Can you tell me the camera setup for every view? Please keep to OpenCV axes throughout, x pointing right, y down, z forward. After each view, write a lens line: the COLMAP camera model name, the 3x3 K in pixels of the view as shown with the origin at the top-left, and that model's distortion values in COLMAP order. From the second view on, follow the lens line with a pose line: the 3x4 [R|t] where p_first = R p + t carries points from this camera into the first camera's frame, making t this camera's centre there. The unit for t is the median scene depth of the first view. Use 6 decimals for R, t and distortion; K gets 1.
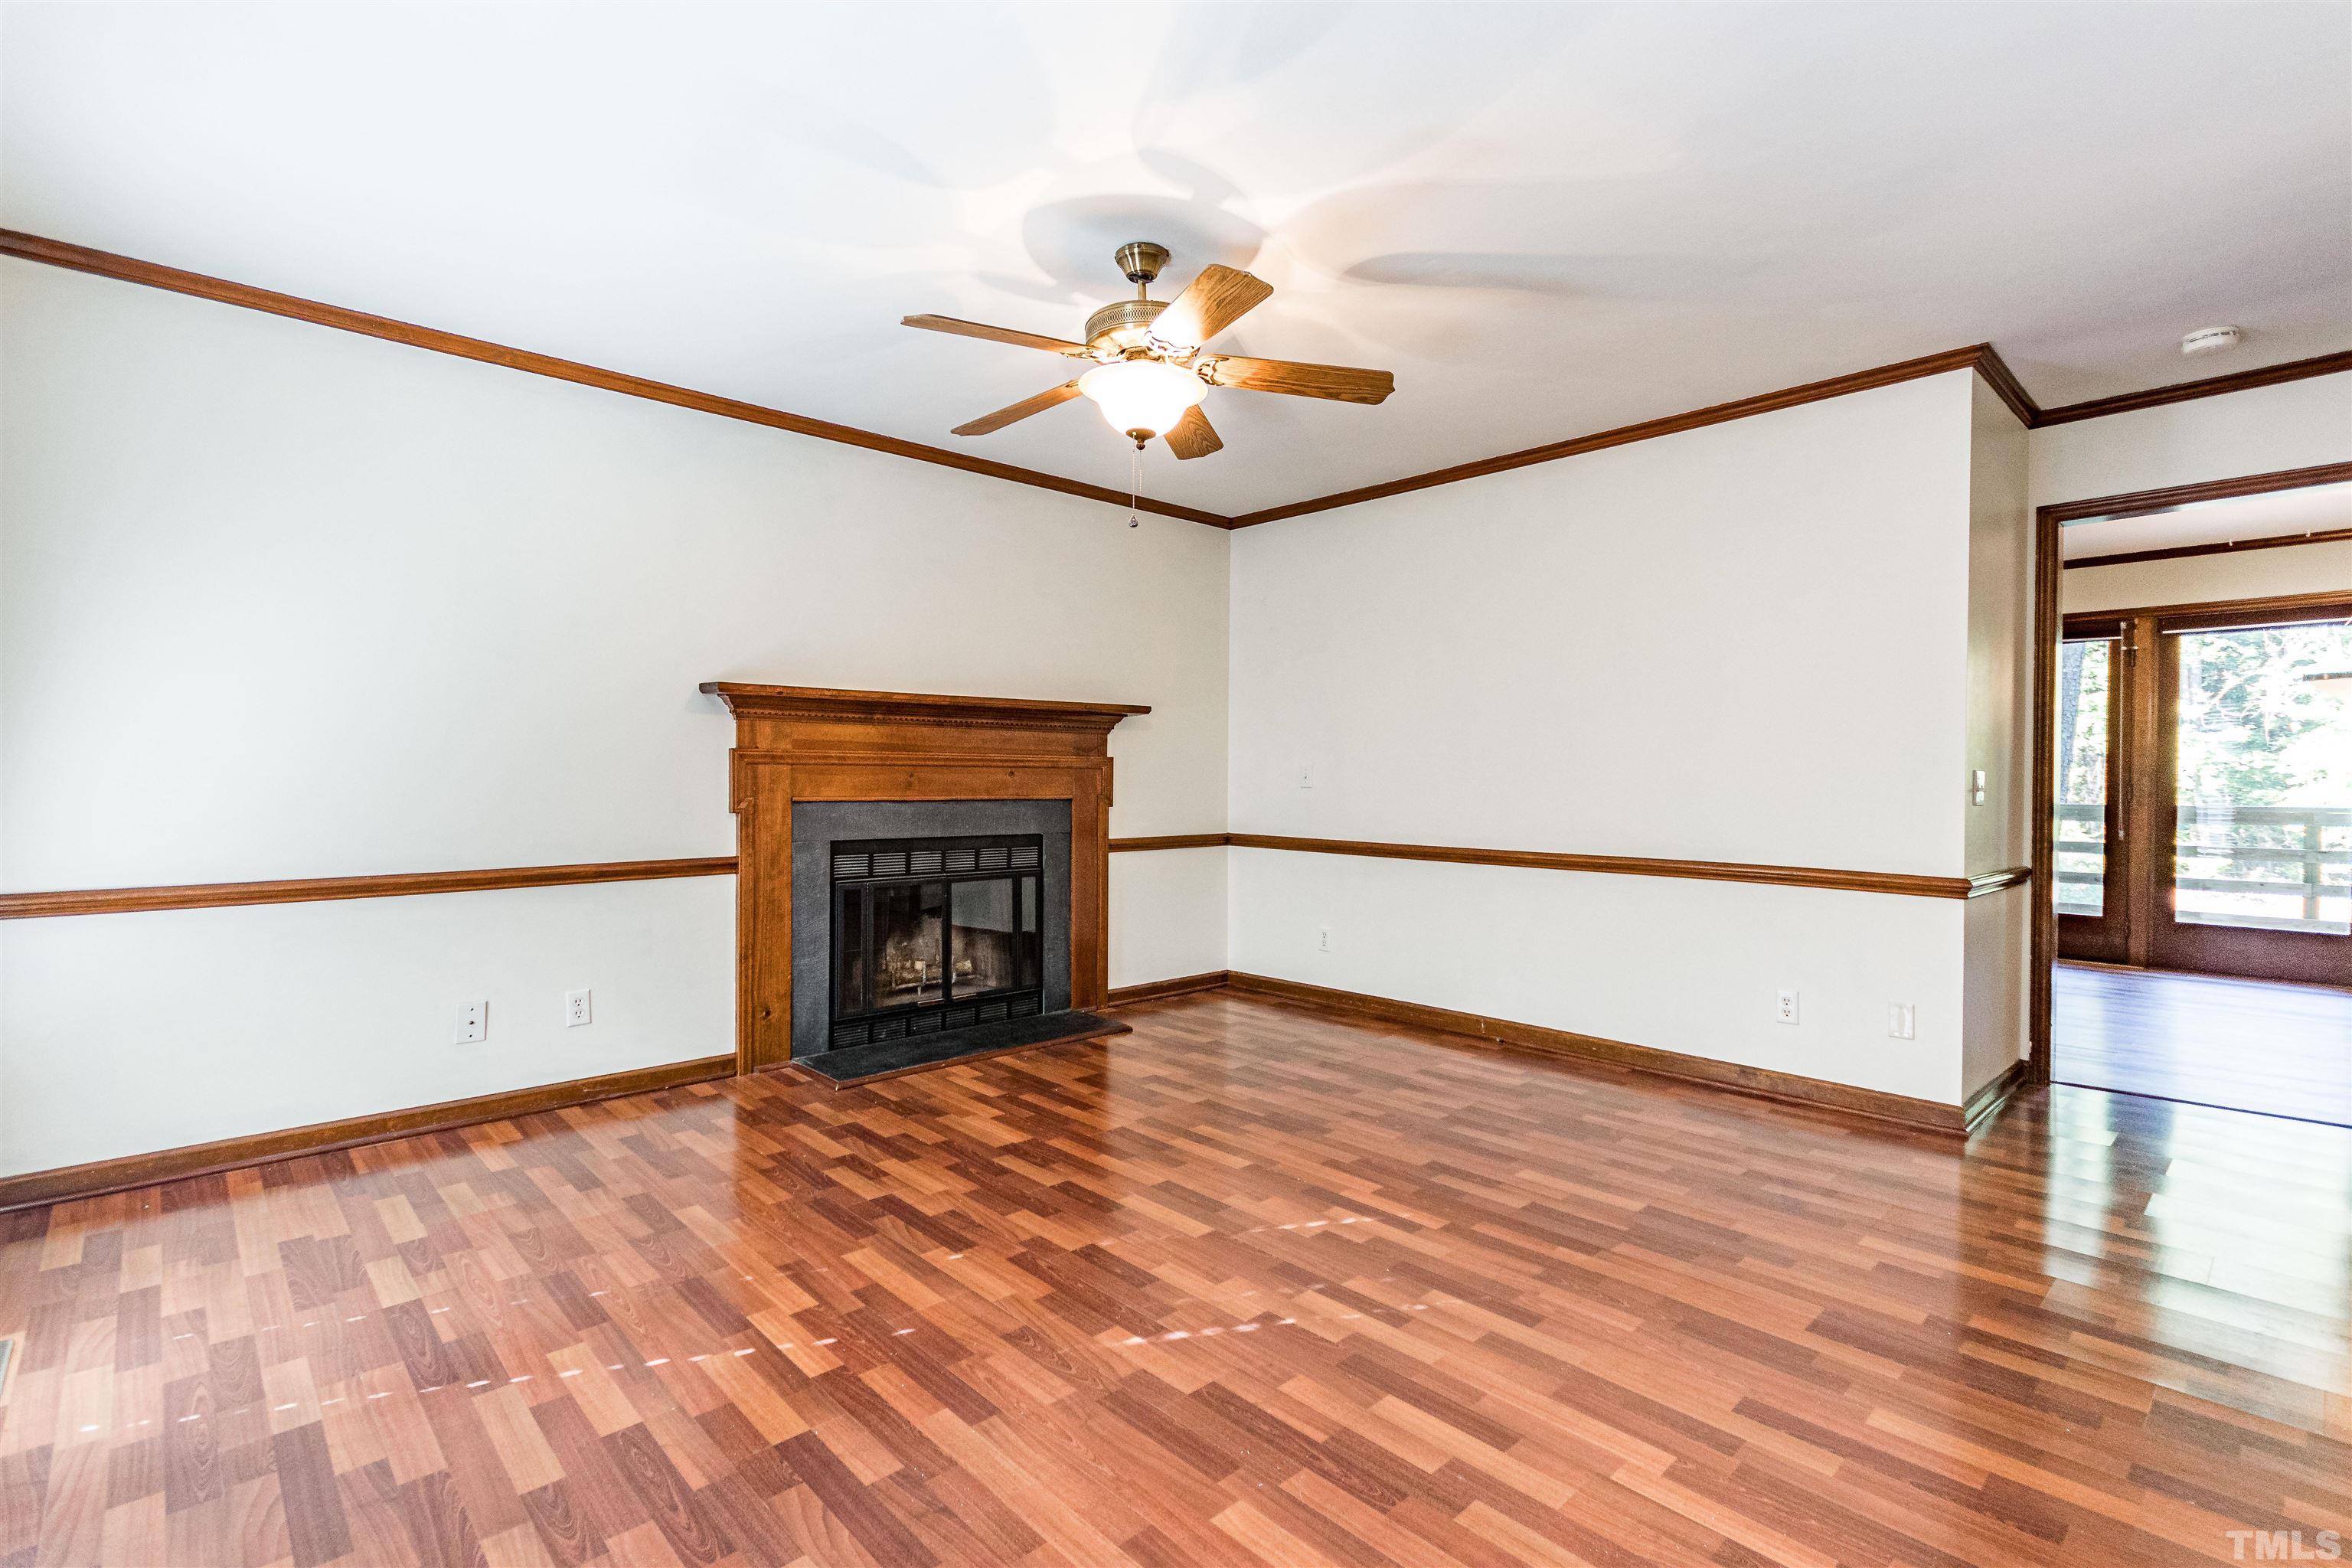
lens RADIAL K [[1087.0, 0, 1171.9], [0, 1087.0, 779.2], [0, 0, 1]] dist [0.002737, 0.000298]
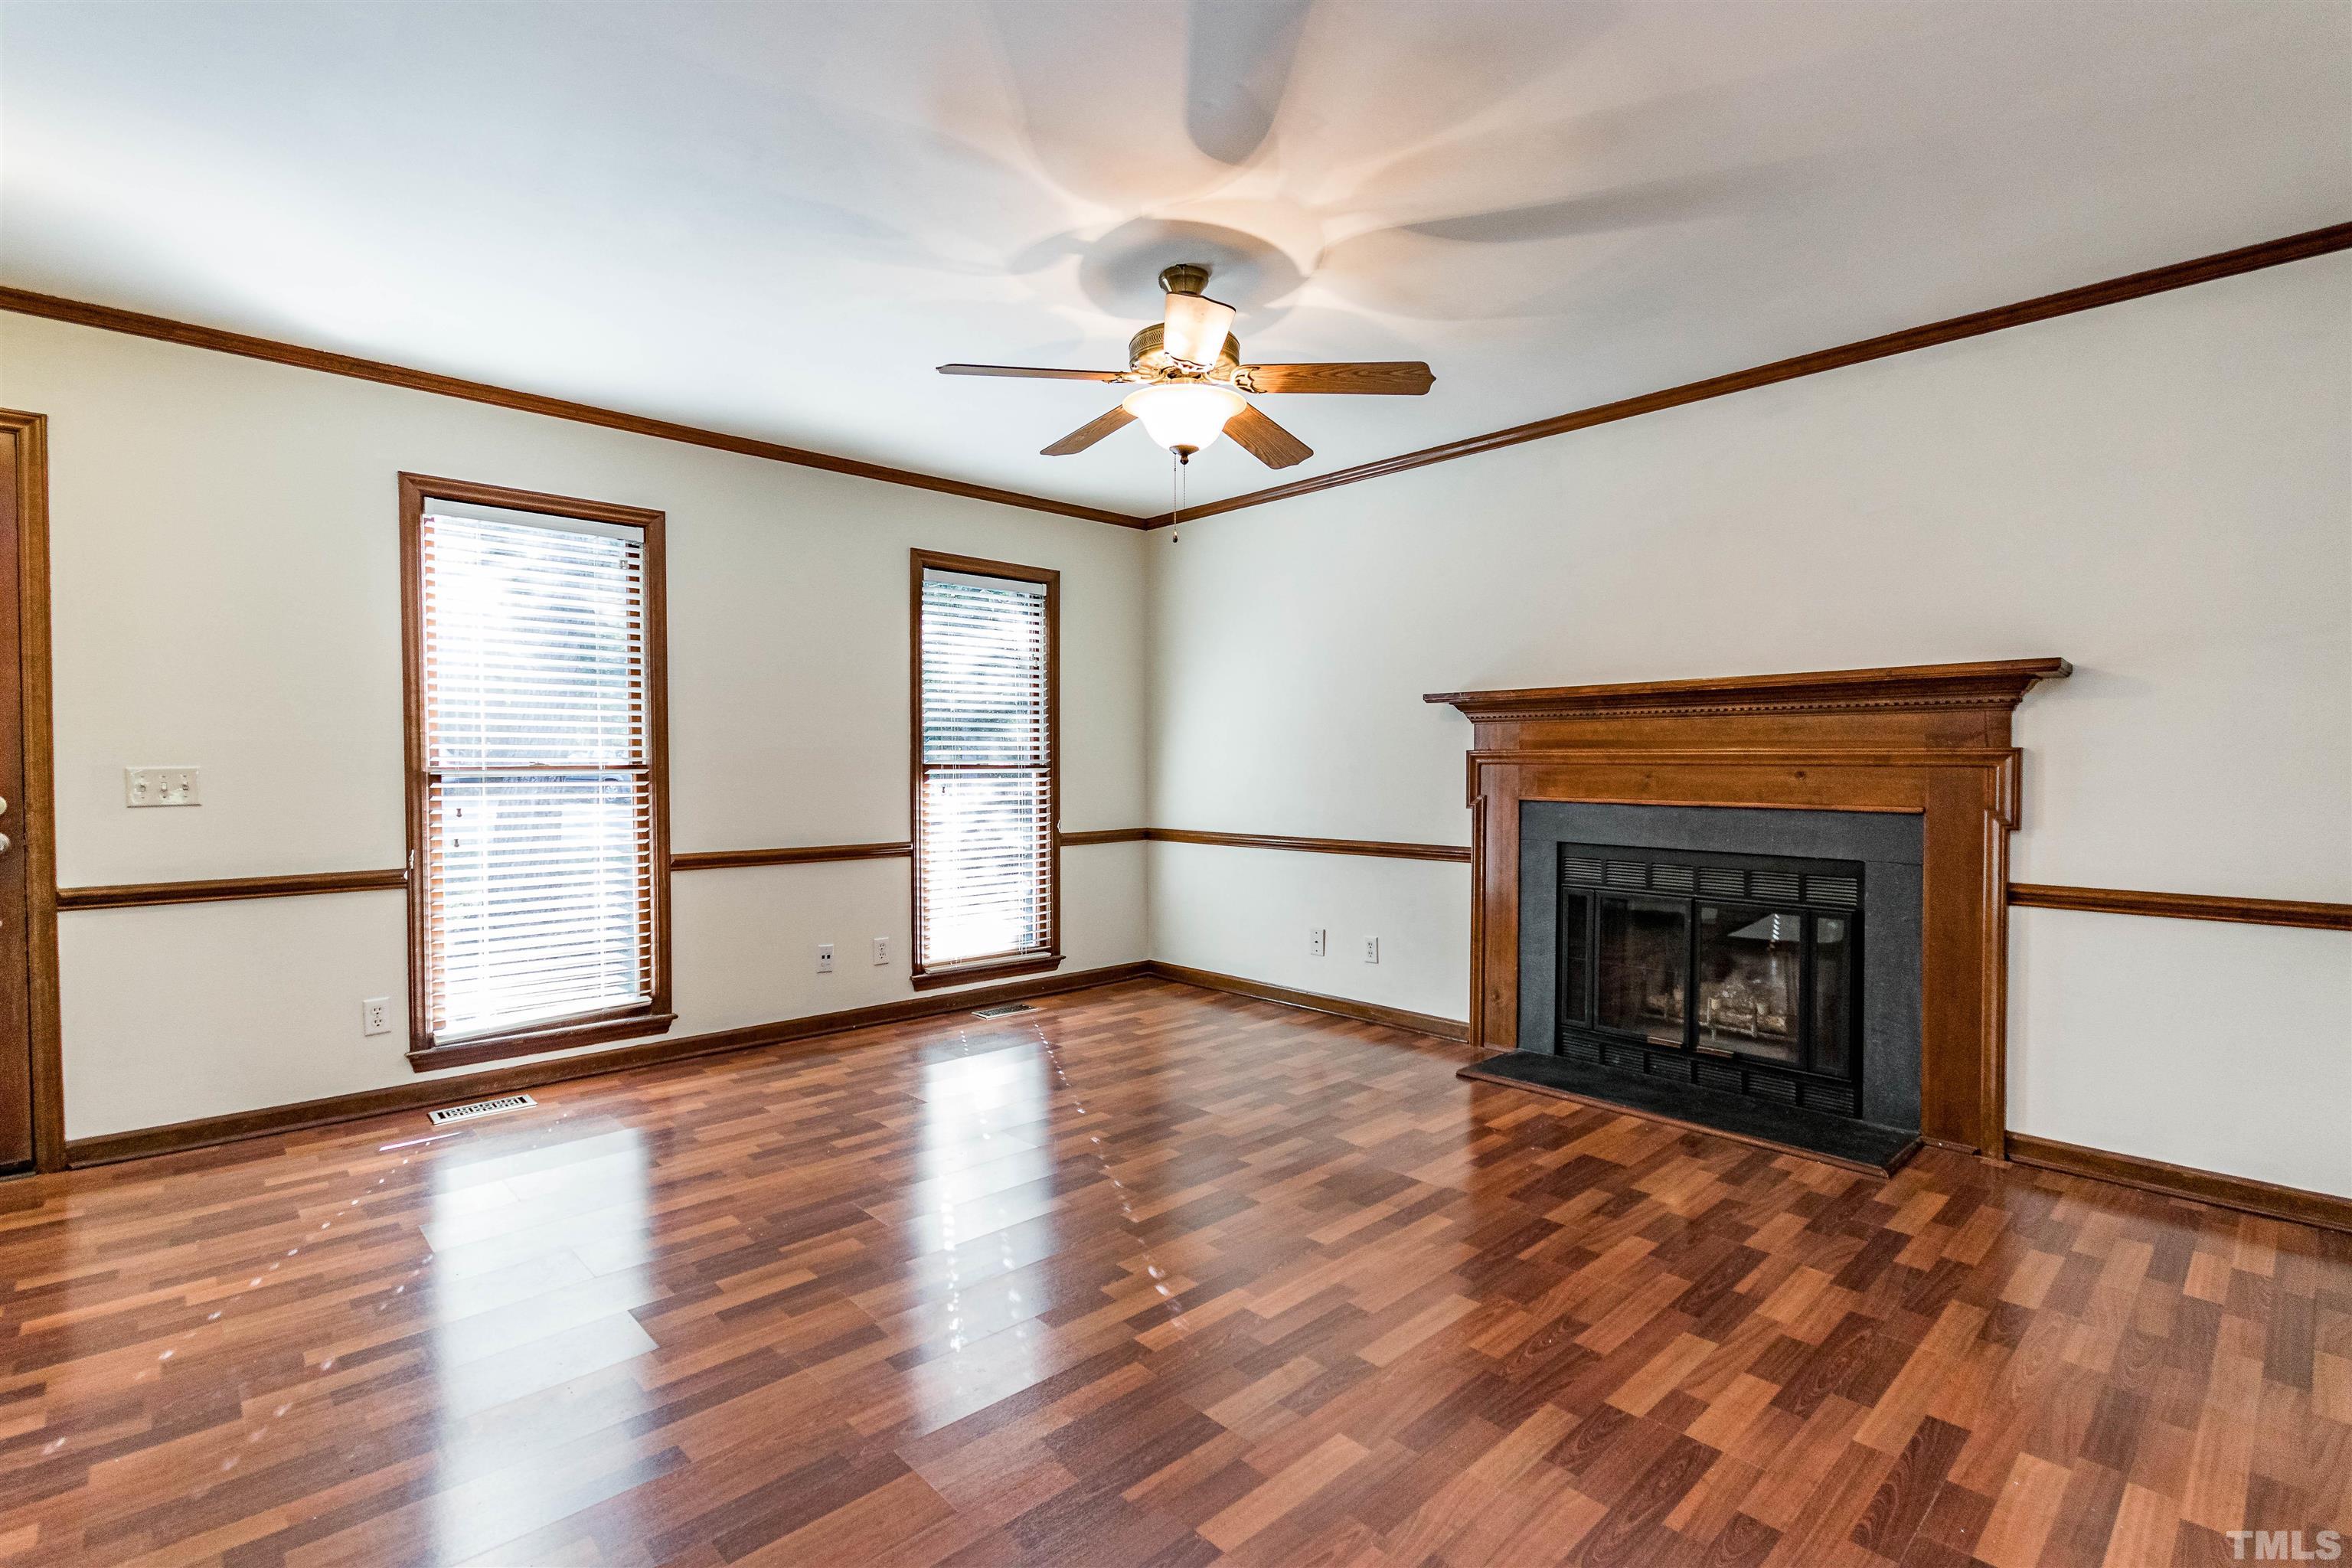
lens RADIAL K [[1087.0, 0, 1177.3], [0, 1087.0, 775.4], [0, 0, 1]] dist [0.002737, 0.000298]
pose [[0.005750, 0.007290, -0.999957, 0.807823], [-0.007202, 0.999948, 0.007248, -0.009517], [0.999958, 0.007160, 0.005802, 0.786301]]
